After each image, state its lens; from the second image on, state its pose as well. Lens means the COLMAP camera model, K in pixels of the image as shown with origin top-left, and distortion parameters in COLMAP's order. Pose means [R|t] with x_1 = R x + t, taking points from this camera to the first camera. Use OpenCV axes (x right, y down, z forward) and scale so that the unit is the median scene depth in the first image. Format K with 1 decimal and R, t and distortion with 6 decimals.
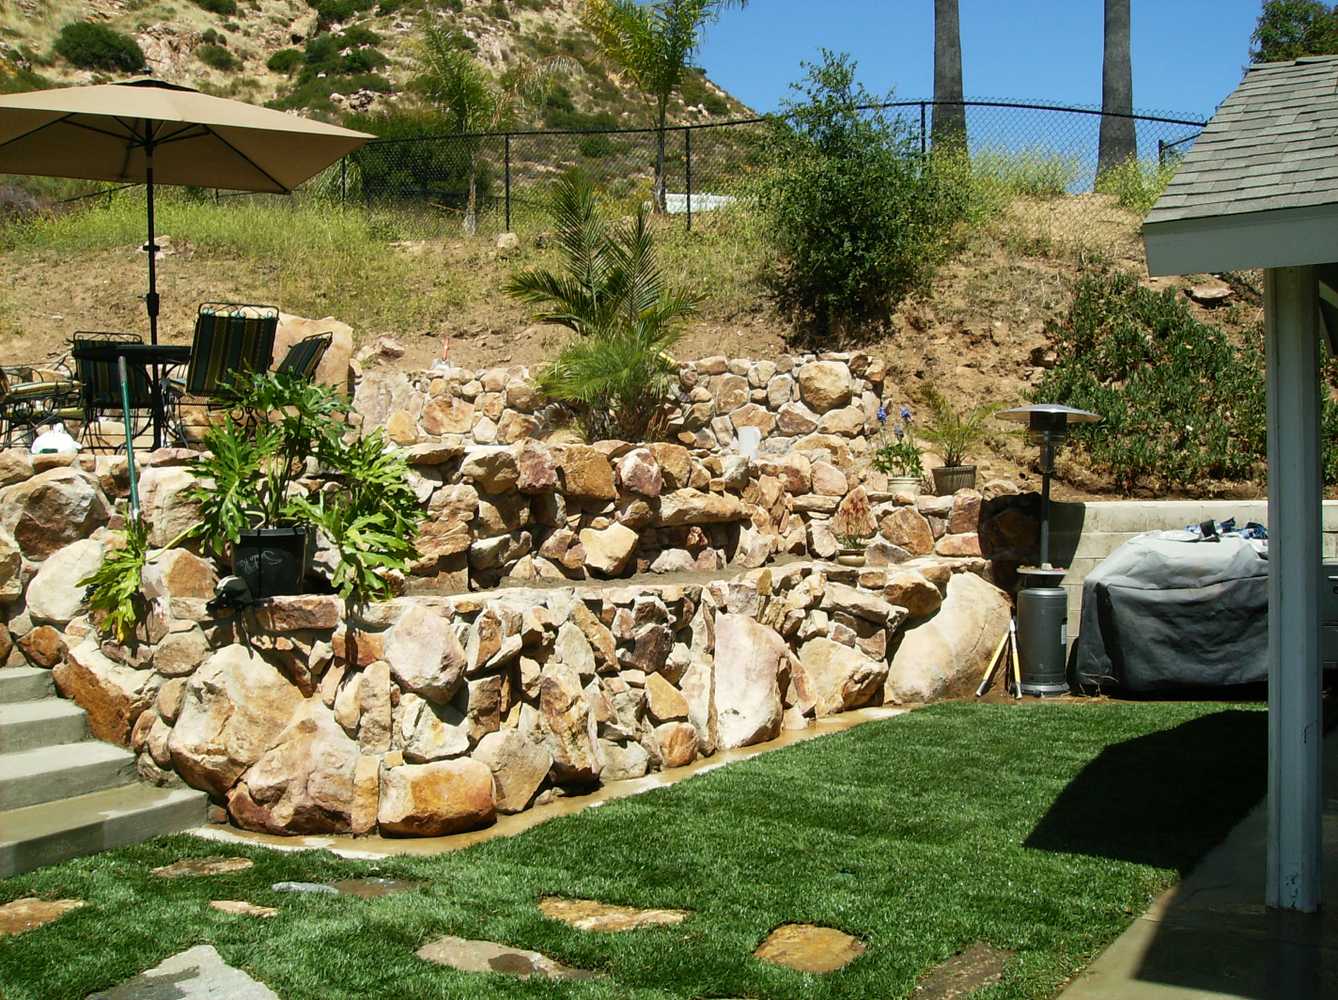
lens RADIAL K [[1325.2, 0, 669.0], [0, 1325.2, 500.0], [0, 0, 1]] dist [-0.151650, 0.111882]
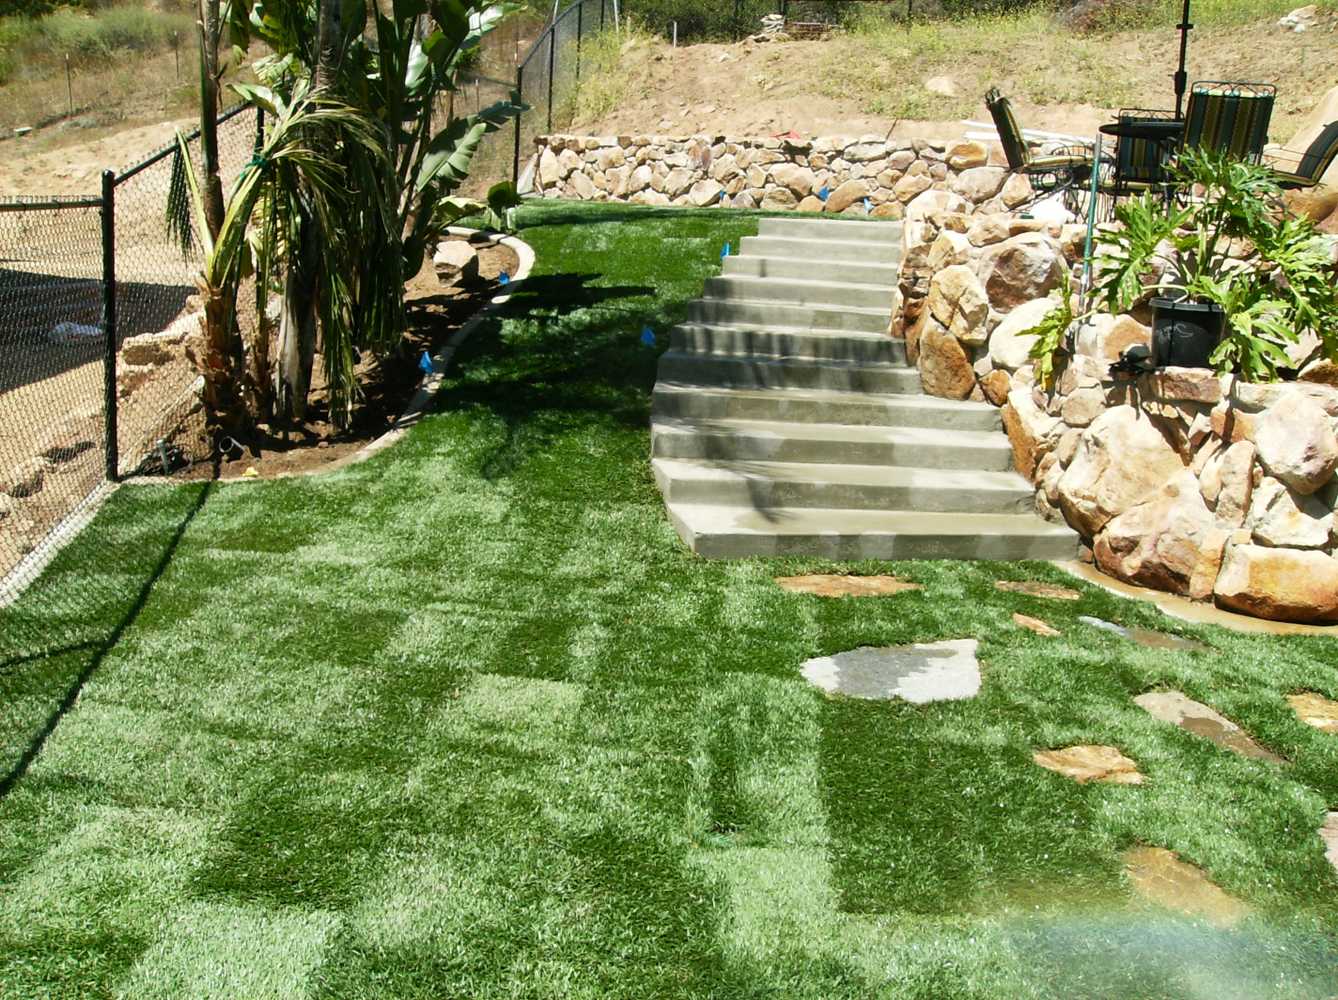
lens RADIAL K [[1325.2, 0, 669.0], [0, 1325.2, 500.0], [0, 0, 1]] dist [-0.151650, 0.111882]
pose [[0.650384, 0.194677, -0.734235, 0.229395], [-0.068063, 0.977648, 0.198927, -0.001885], [0.756550, -0.079405, 0.649097, 0.001880]]
